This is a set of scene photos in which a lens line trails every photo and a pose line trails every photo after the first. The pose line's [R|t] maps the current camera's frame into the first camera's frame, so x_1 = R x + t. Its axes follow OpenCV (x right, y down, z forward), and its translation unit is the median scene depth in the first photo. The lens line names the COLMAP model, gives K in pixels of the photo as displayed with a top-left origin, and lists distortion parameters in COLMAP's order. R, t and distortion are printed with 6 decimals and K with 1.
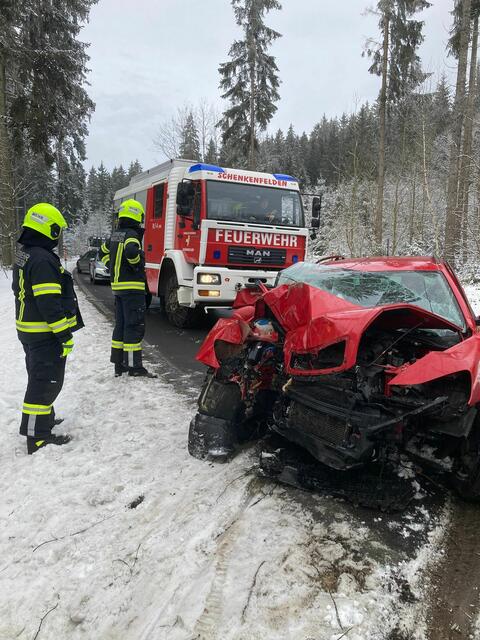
lens RADIAL K [[538.3, 0, 239.7], [0, 538.3, 312.5], [0, 0, 1]] dist [0.005070, 0.007284]
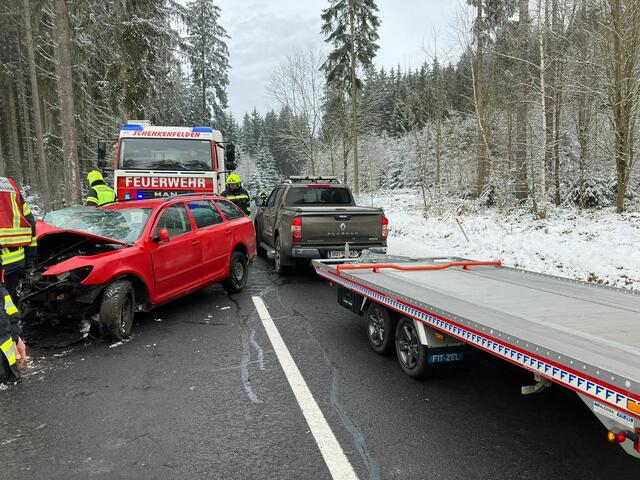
lens RADIAL K [[538.3, 0, 320.0], [0, 538.3, 240.0], [0, 0, 1]] dist [0.005070, 0.007284]
pose [[0.986992, -0.033266, -0.157288, 0.111392], [0.030580, 0.999343, -0.019467, 0.005340], [0.157832, 0.014404, 0.987361, -0.028488]]
